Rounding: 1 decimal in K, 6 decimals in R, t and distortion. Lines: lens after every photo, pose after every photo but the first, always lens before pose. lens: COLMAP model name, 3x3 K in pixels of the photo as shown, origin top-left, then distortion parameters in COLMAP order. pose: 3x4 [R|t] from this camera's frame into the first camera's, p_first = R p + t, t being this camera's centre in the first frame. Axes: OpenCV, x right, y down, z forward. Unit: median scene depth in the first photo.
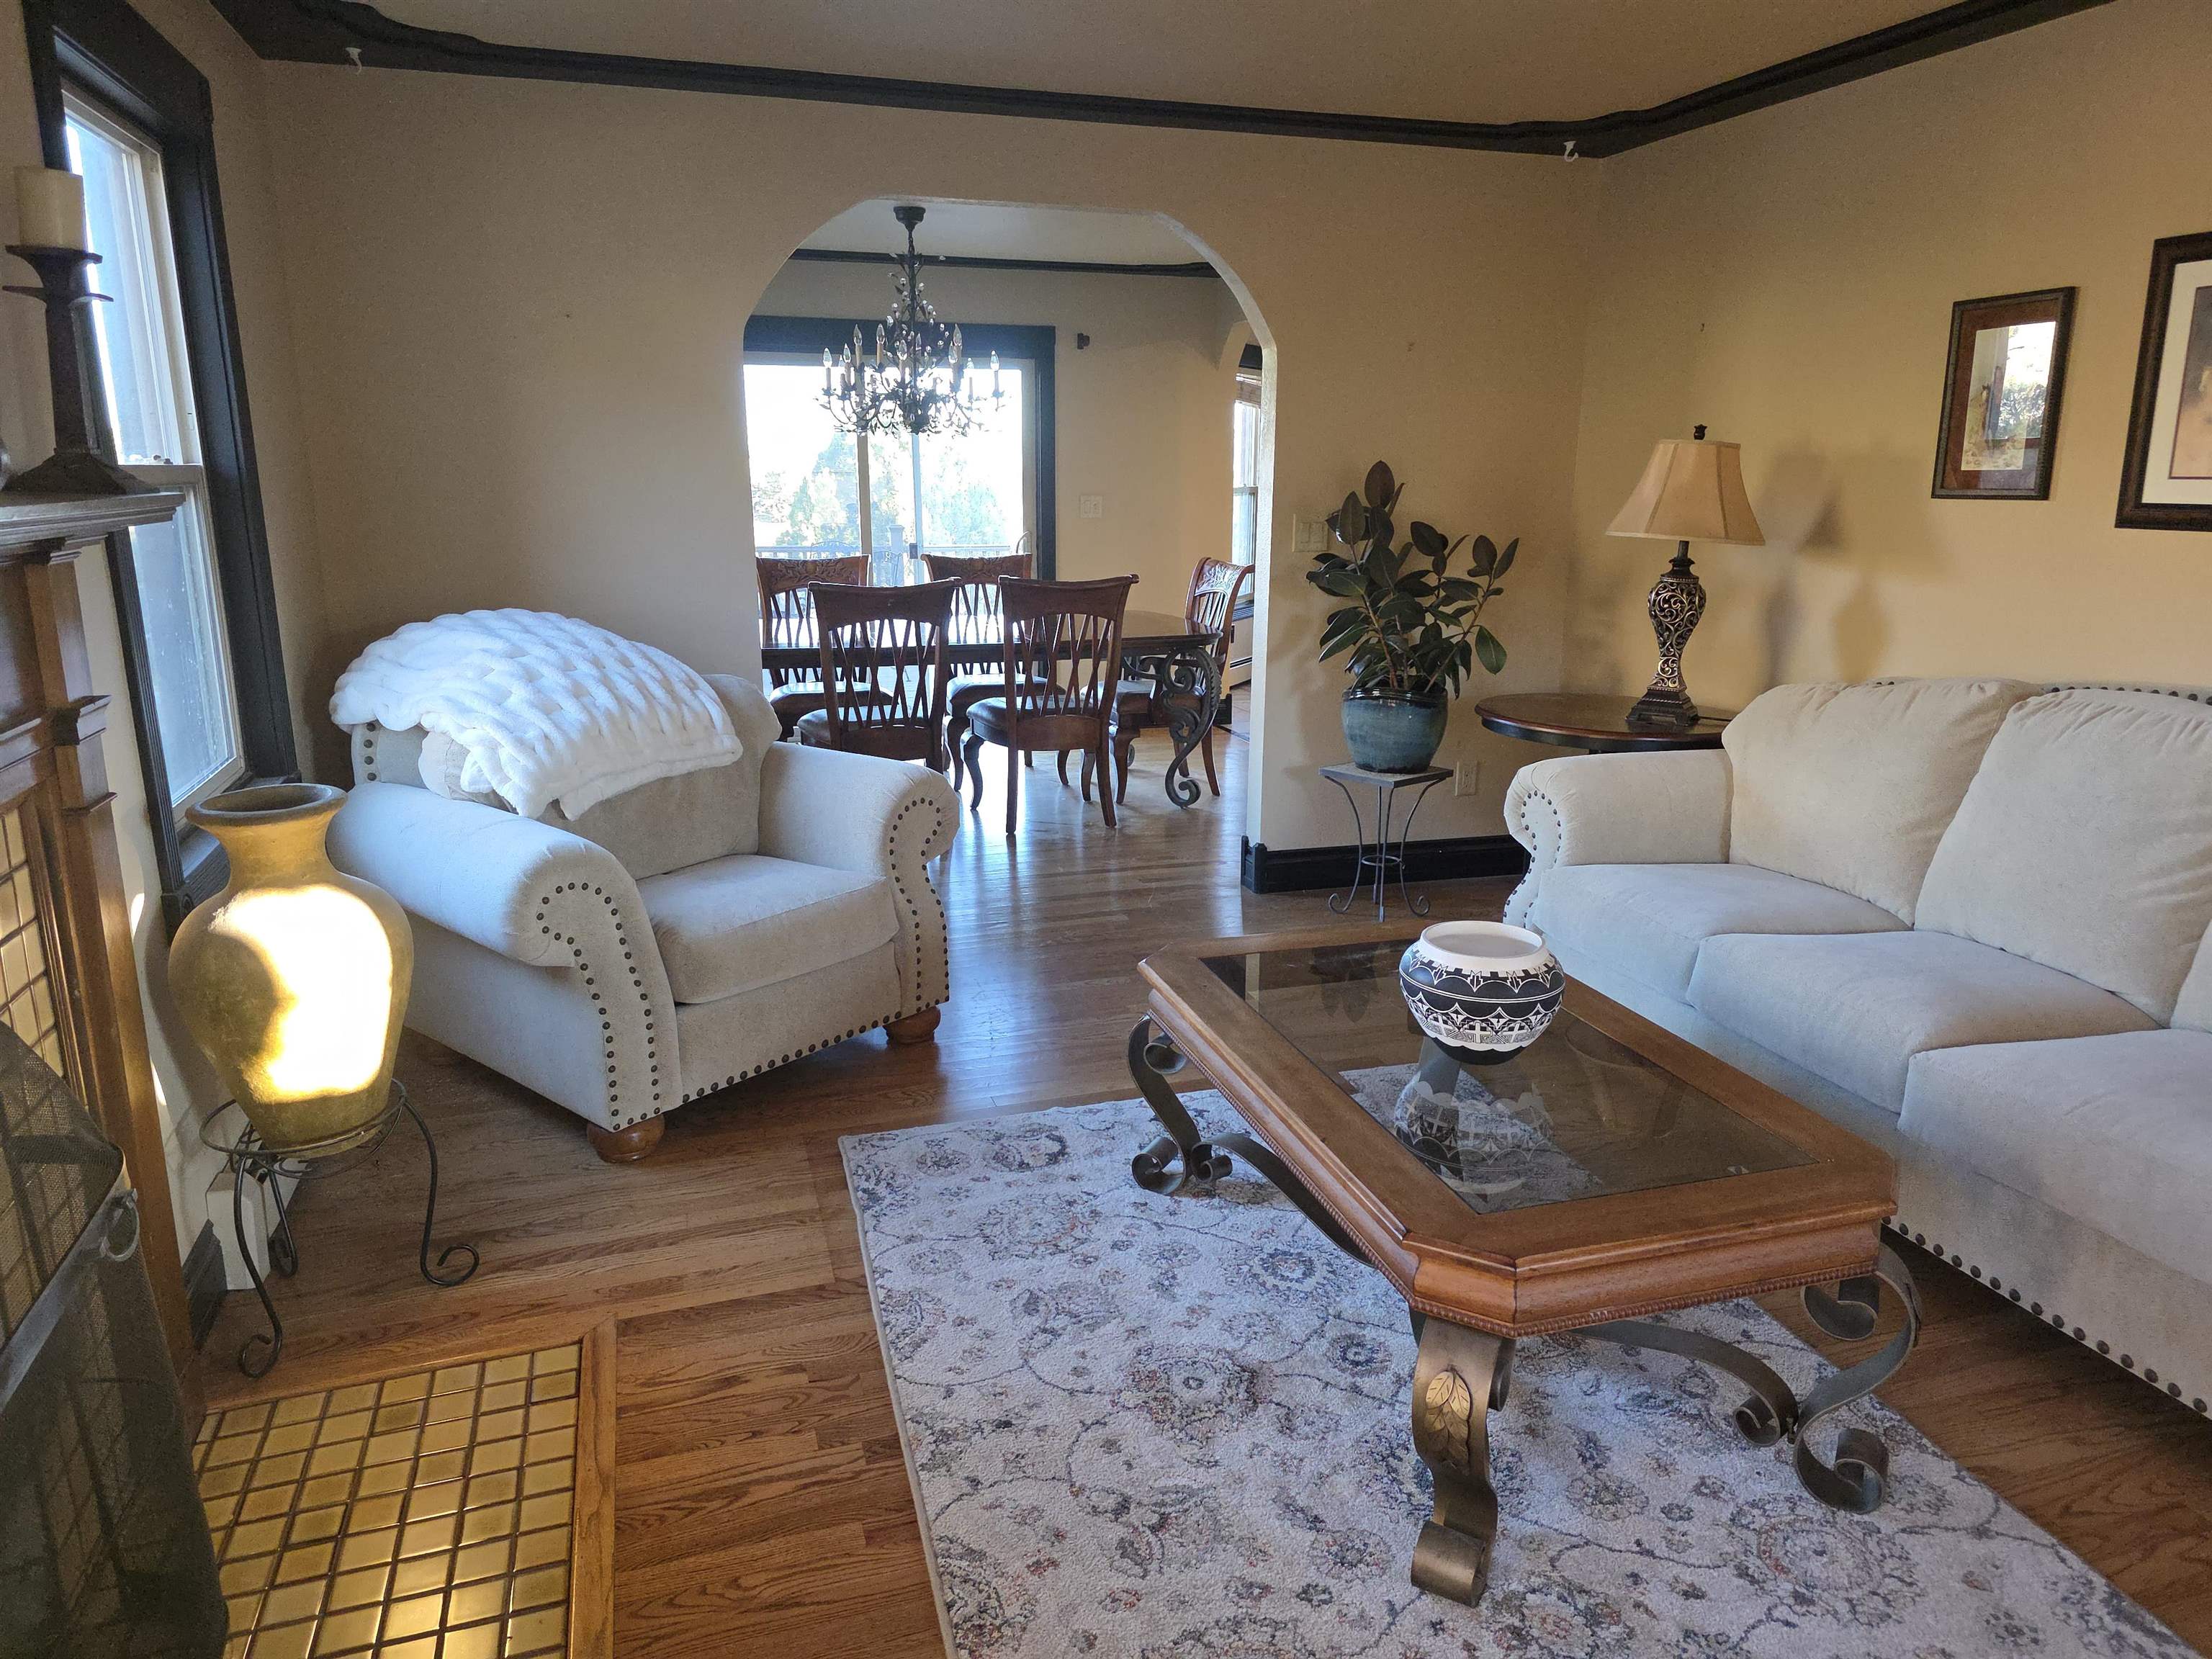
lens RADIAL K [[1493.9, 0, 1099.9], [0, 1493.9, 823.6], [0, 0, 1]] dist [0.033138, -0.027480]
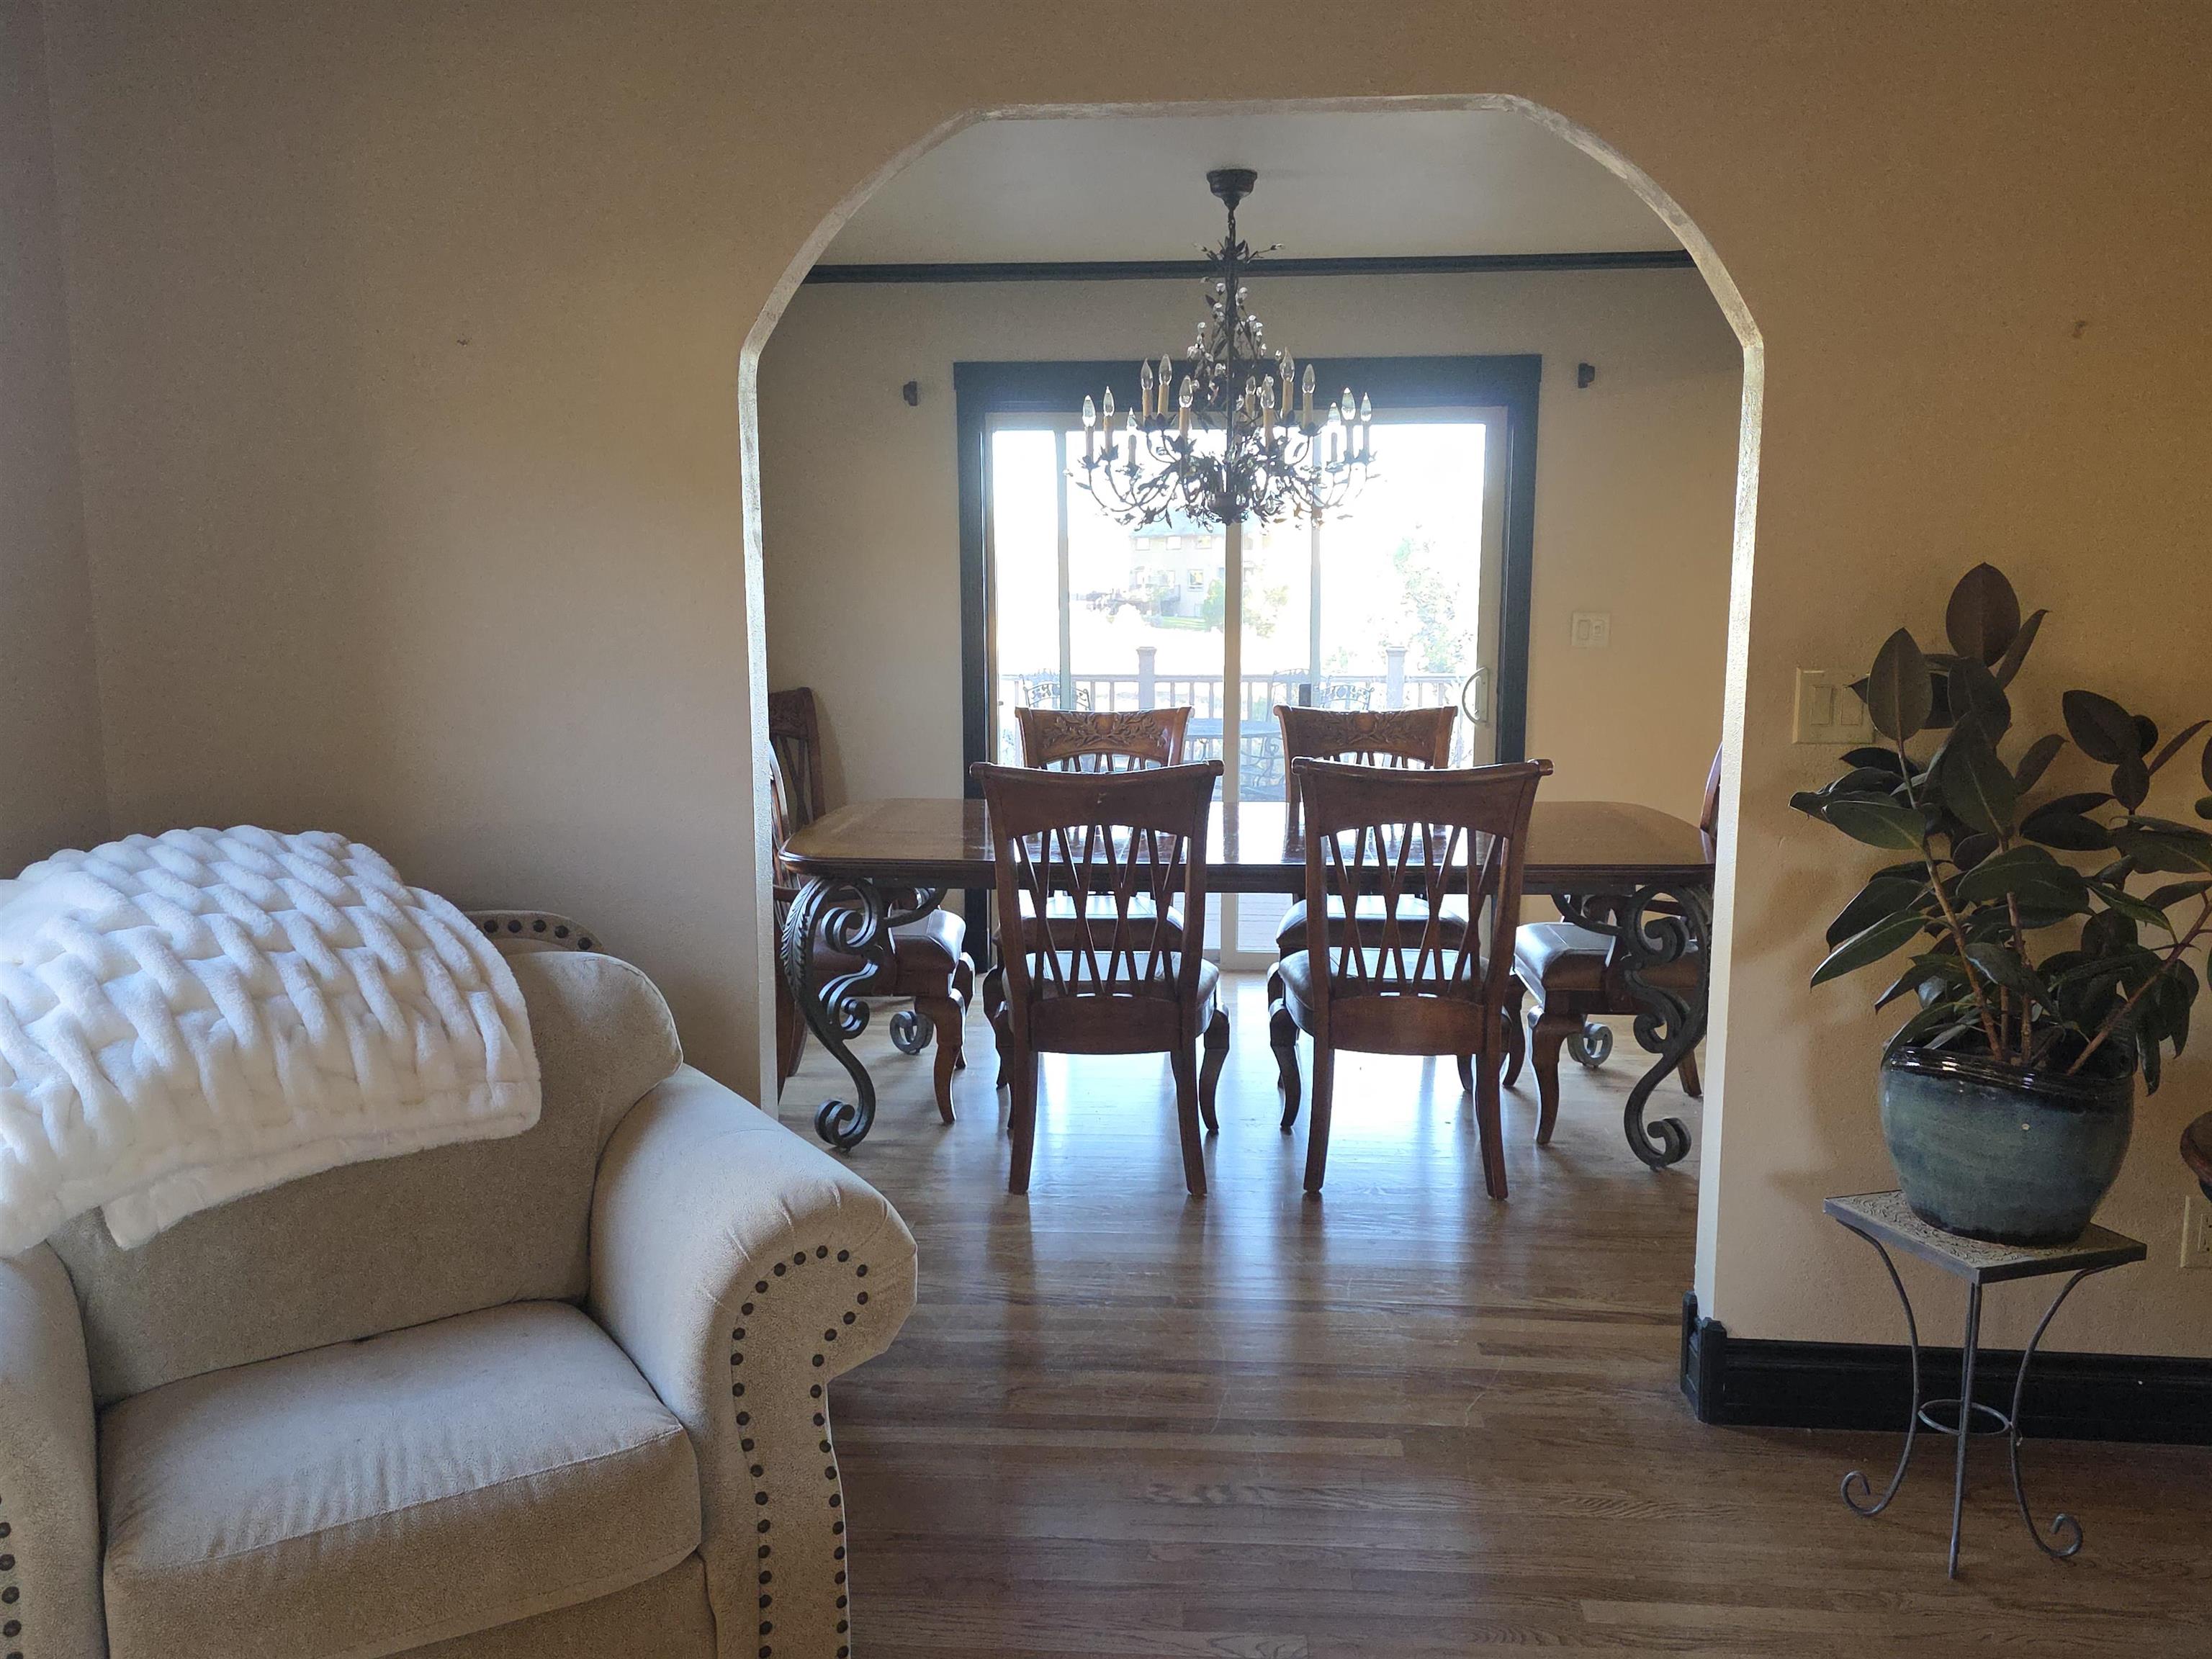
lens RADIAL K [[1787.3, 0, 1097.0], [0, 1787.3, 818.3], [0, 0, 1]] dist [0.065104, -0.040780]
pose [[0.925670, 0.046197, -0.375501, 0.144970], [-0.080350, 0.993880, -0.075799, -0.096213], [0.369701, 0.100336, 0.923717, 0.377142]]
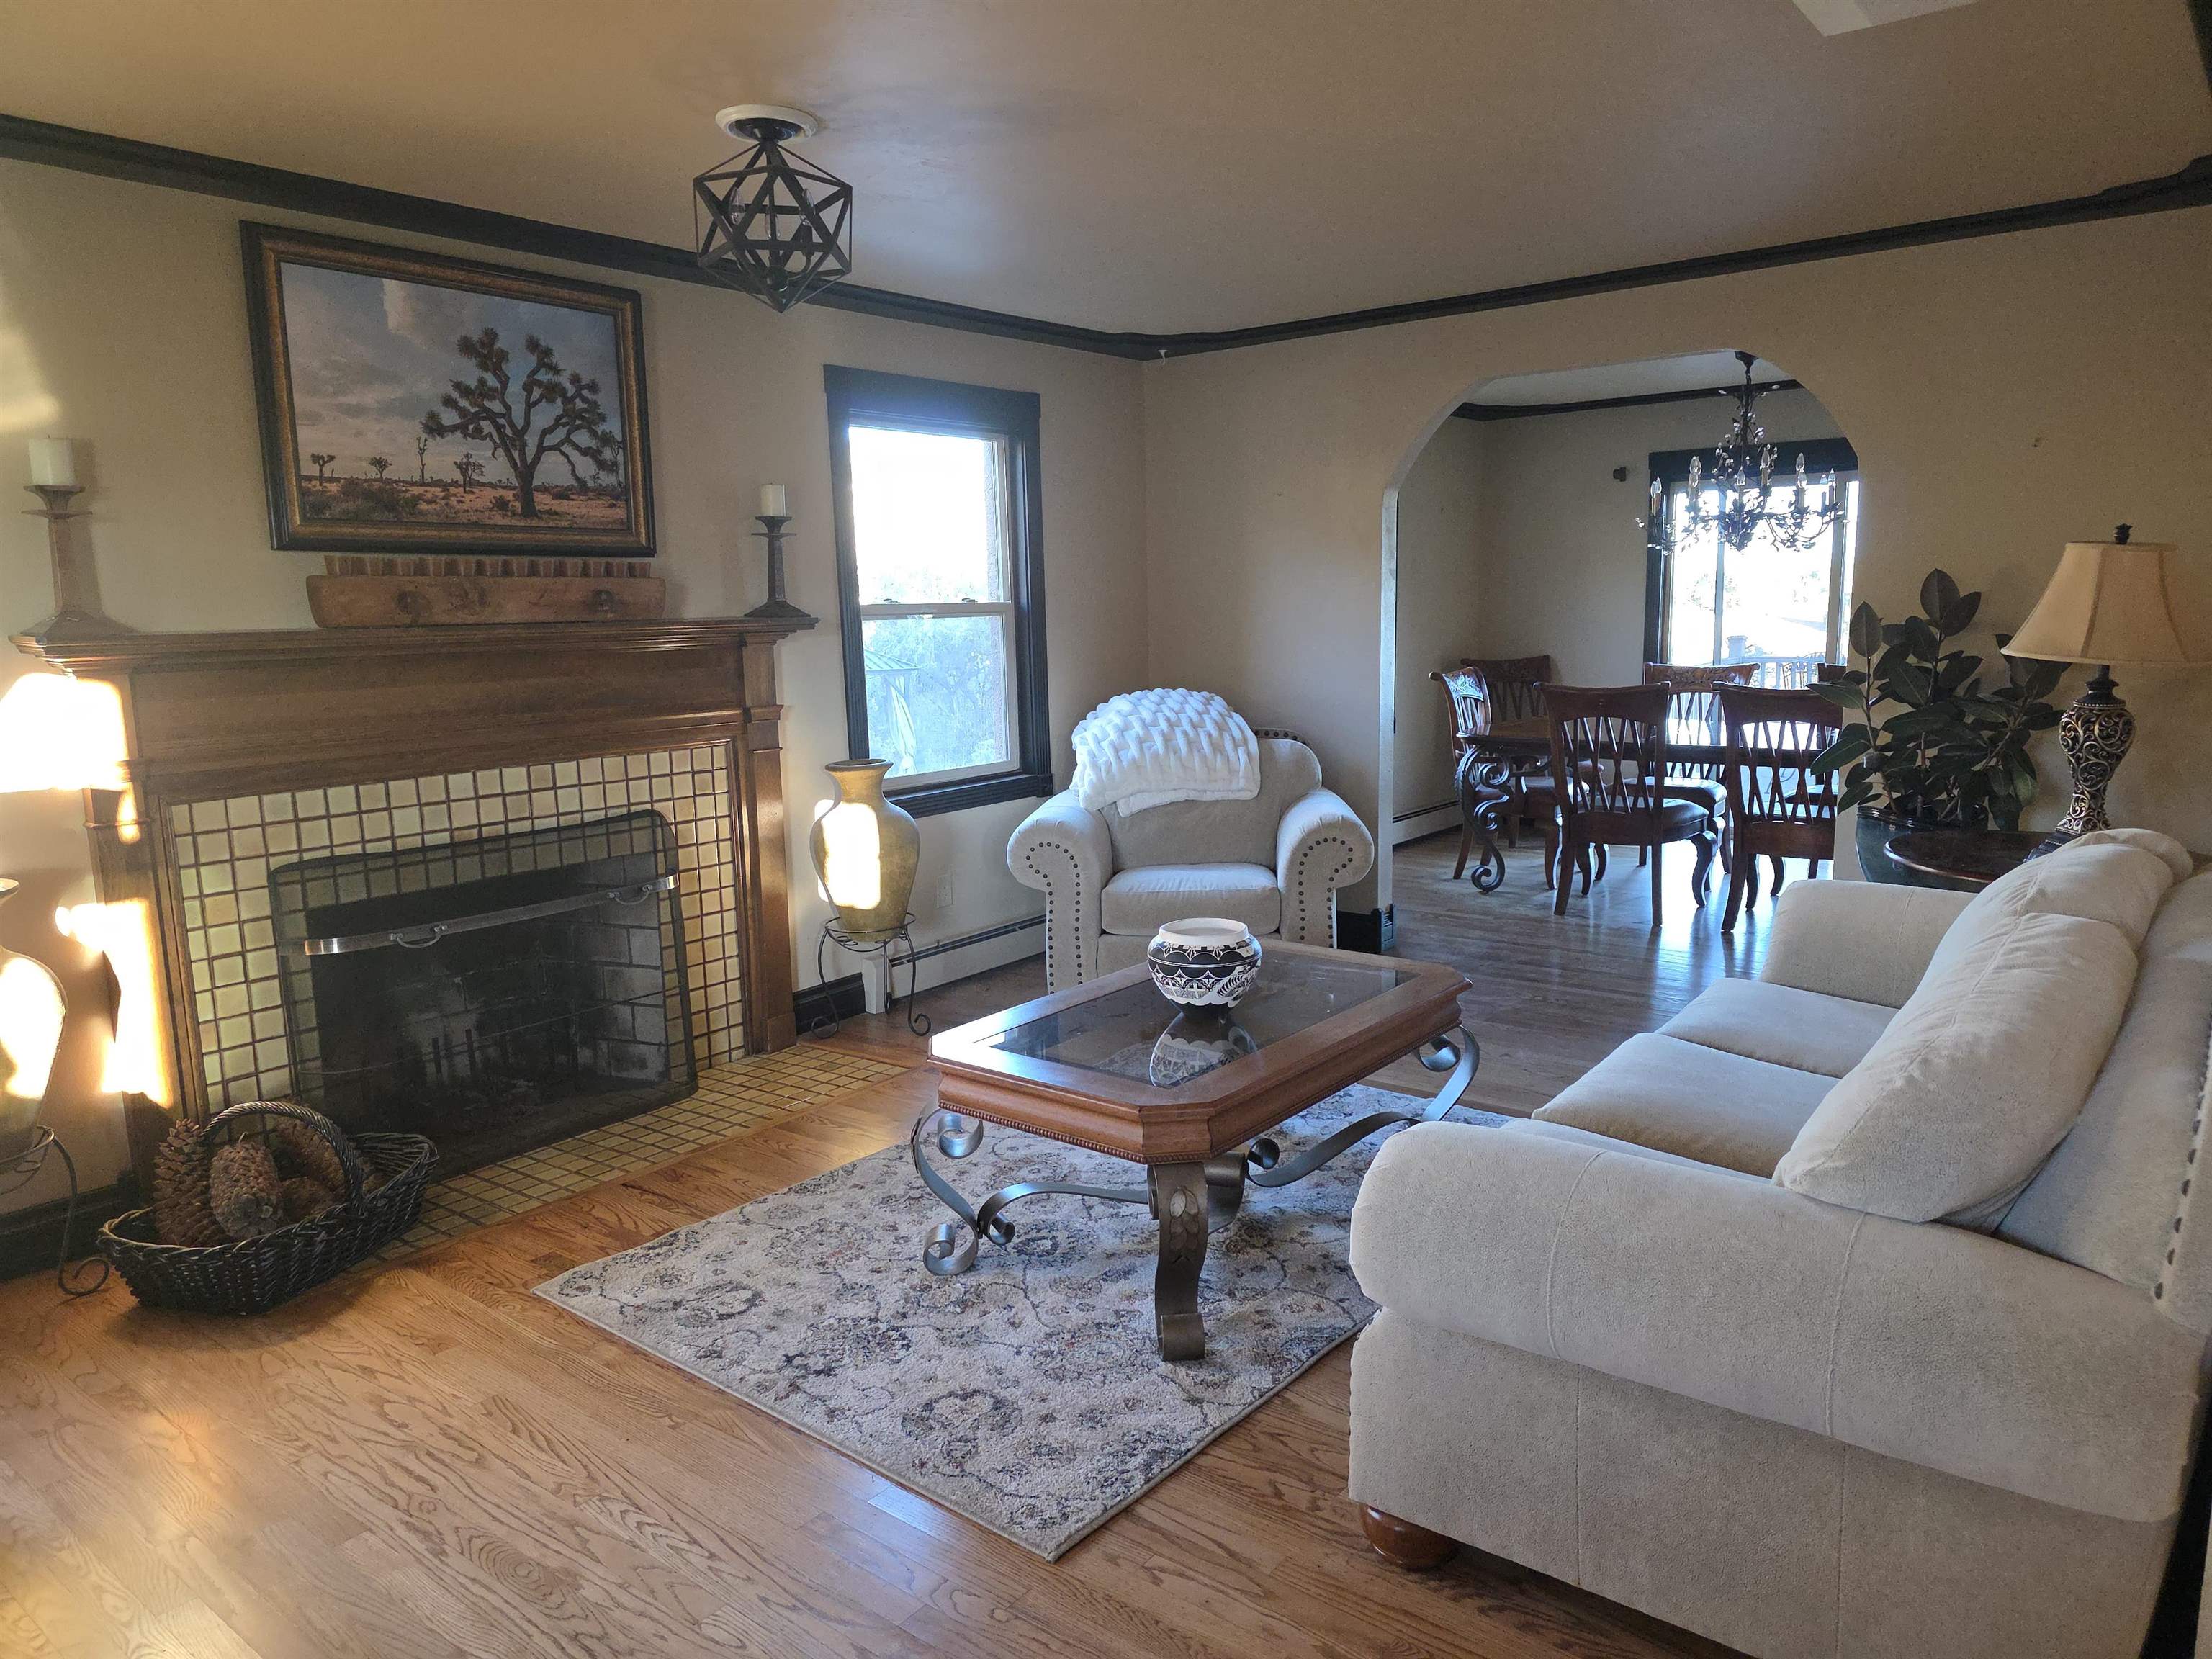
lens RADIAL K [[1493.9, 0, 1108.2], [0, 1493.9, 845.3], [0, 0, 1]] dist [0.033138, -0.027480]
pose [[0.554123, 0.123346, -0.823246, 0.699177], [-0.165382, 0.985560, 0.036348, -0.020276], [0.815841, 0.116009, 0.566520, 0.061021]]
